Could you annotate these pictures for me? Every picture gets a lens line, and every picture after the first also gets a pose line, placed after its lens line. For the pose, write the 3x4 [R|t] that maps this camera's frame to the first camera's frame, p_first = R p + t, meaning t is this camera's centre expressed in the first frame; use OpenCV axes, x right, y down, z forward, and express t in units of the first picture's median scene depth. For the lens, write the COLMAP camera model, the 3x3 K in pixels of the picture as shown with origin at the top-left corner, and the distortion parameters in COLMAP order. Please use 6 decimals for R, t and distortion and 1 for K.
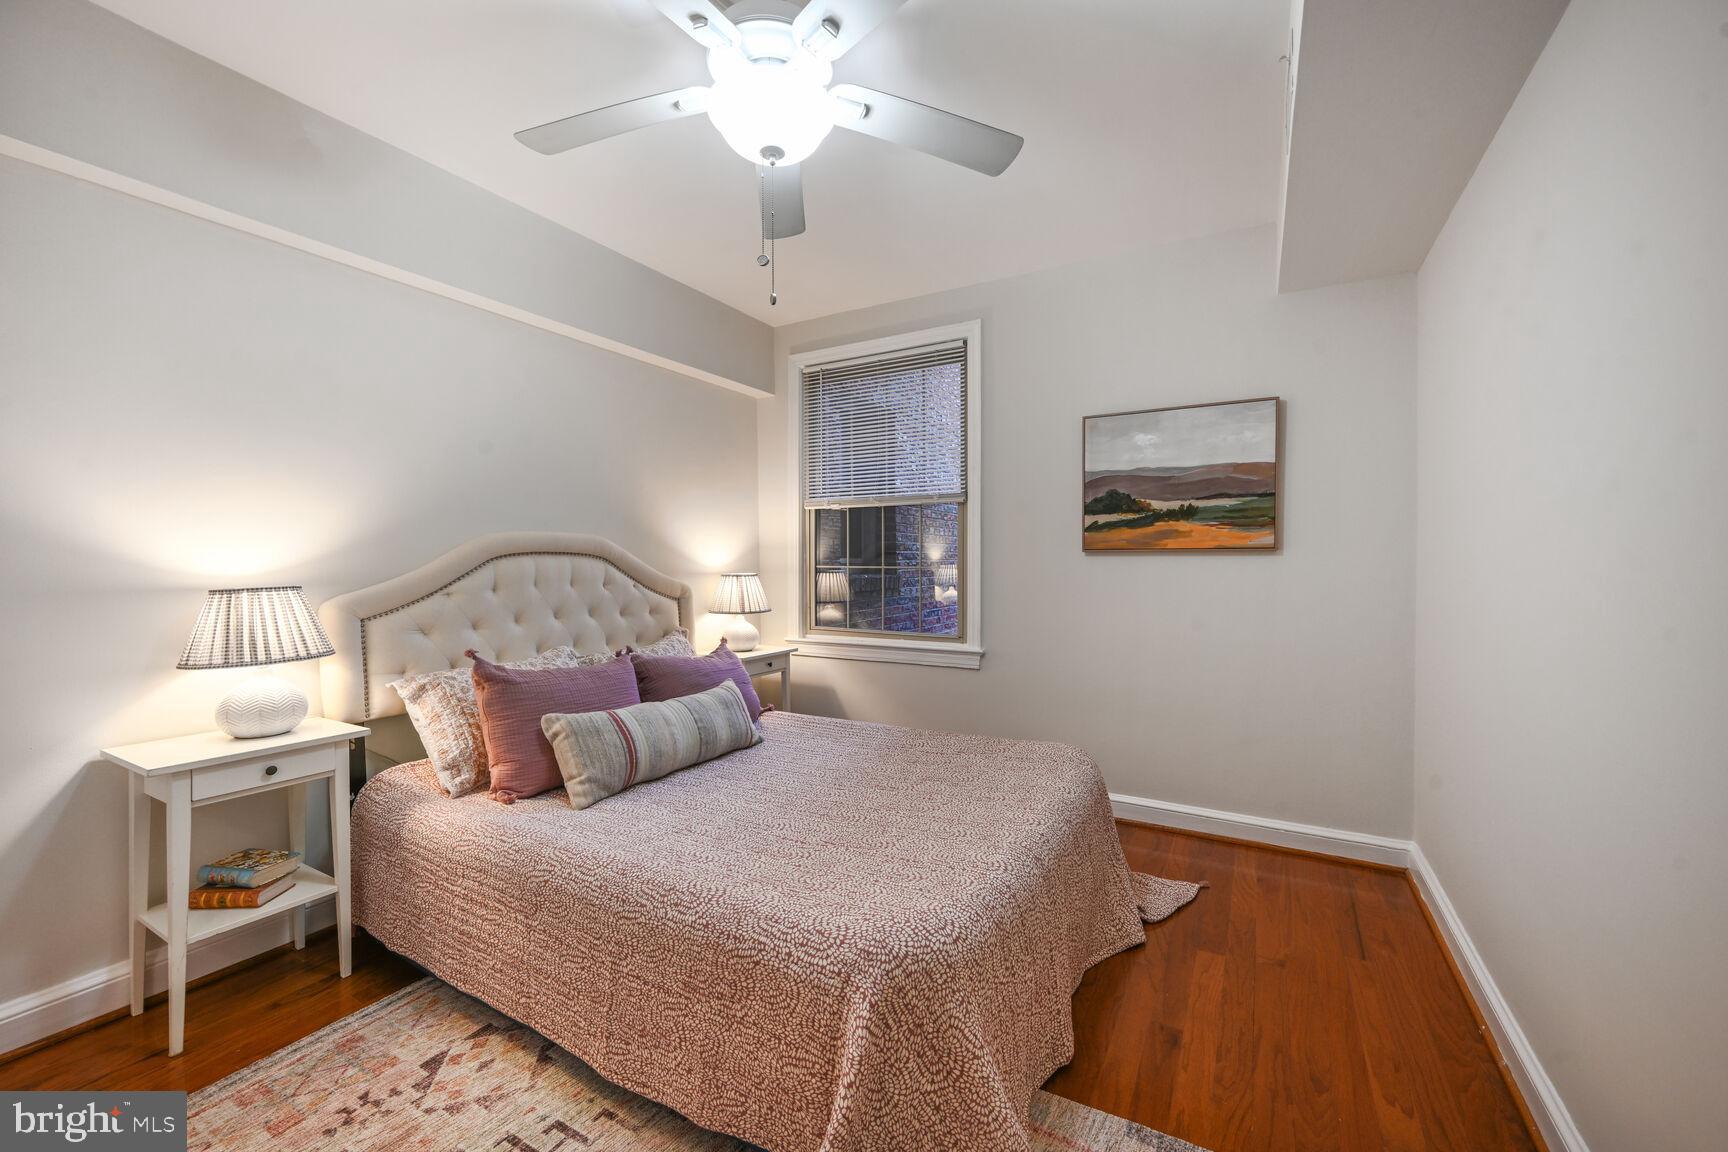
lens RADIAL K [[687.7, 0, 865.5], [0, 687.7, 580.8], [0, 0, 1]] dist [0.000791, 0.000325]
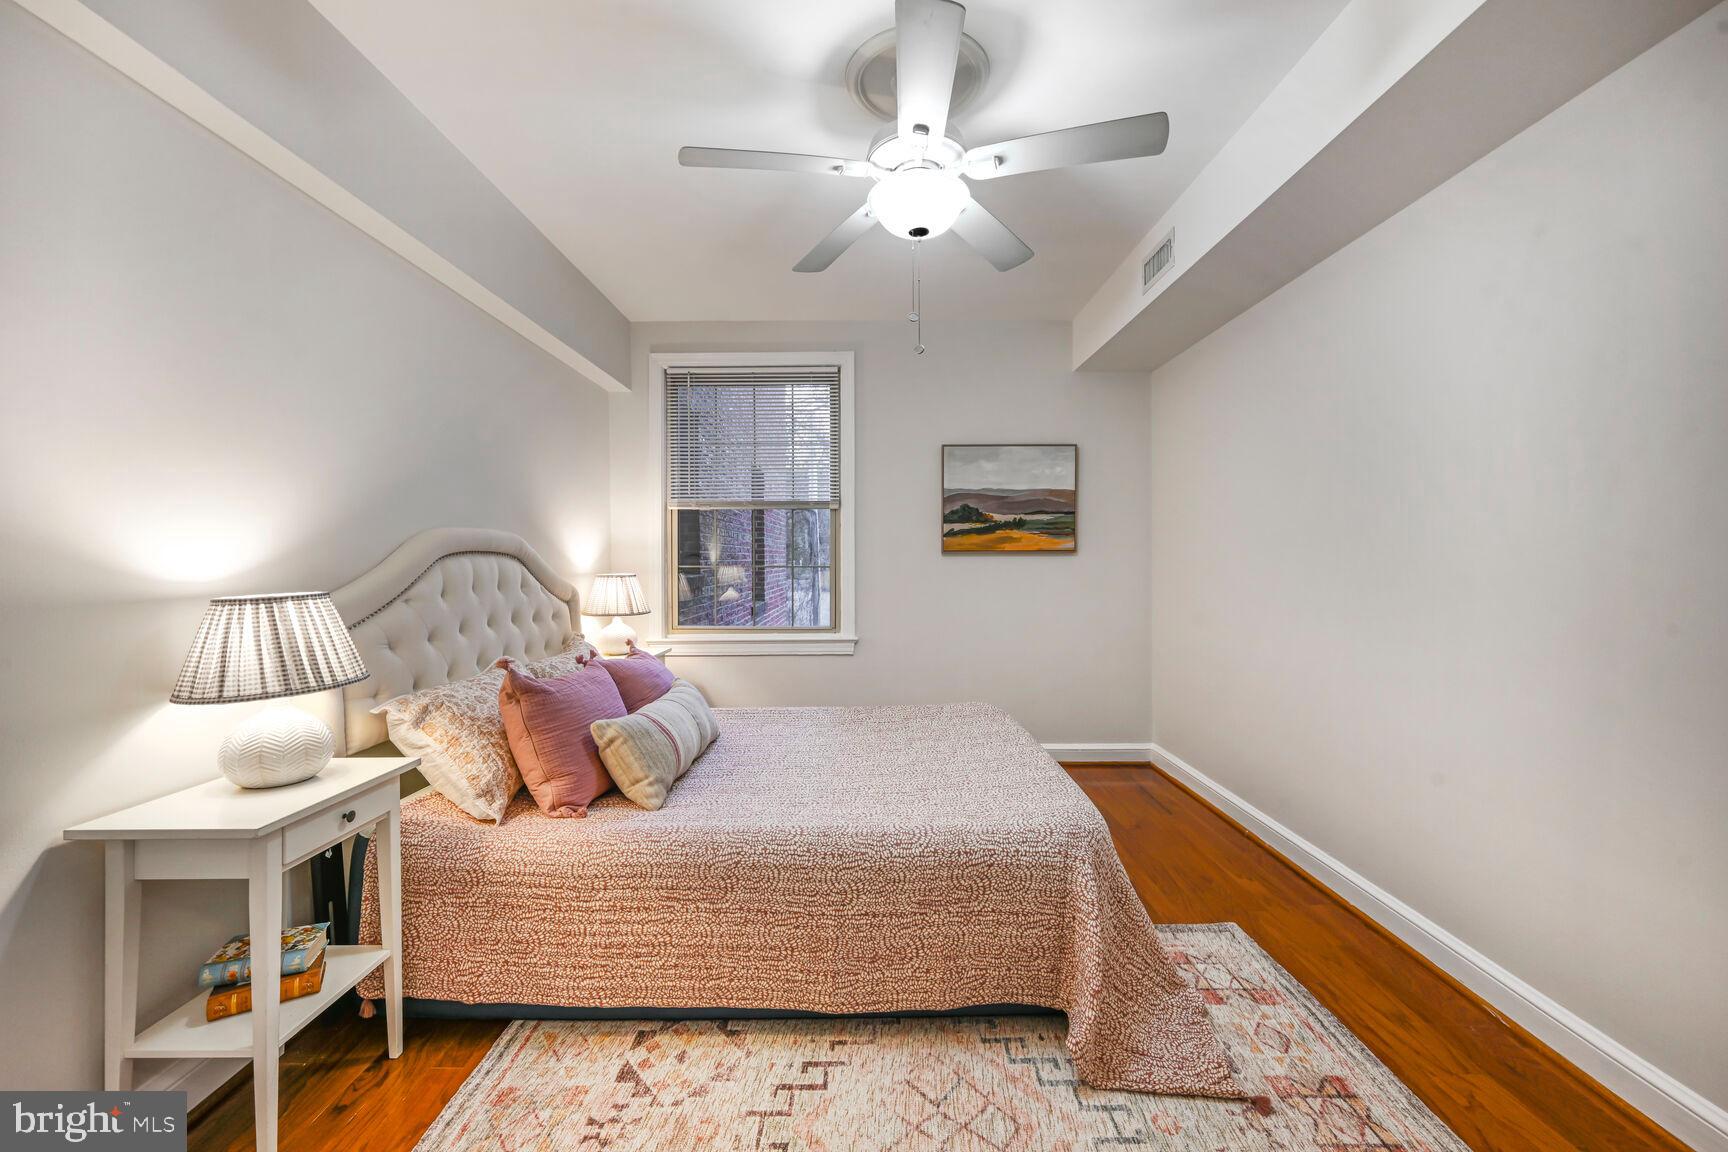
lens RADIAL K [[690.8, 0, 864.0], [0, 690.8, 576.0], [0, 0, 1]] dist [-0.000287, -0.000137]
pose [[0.866725, -0.013148, 0.498614, -0.544136], [0.016960, 0.999851, -0.003117, 0.001460], [-0.498499, 0.011158, 0.866819, -0.016220]]
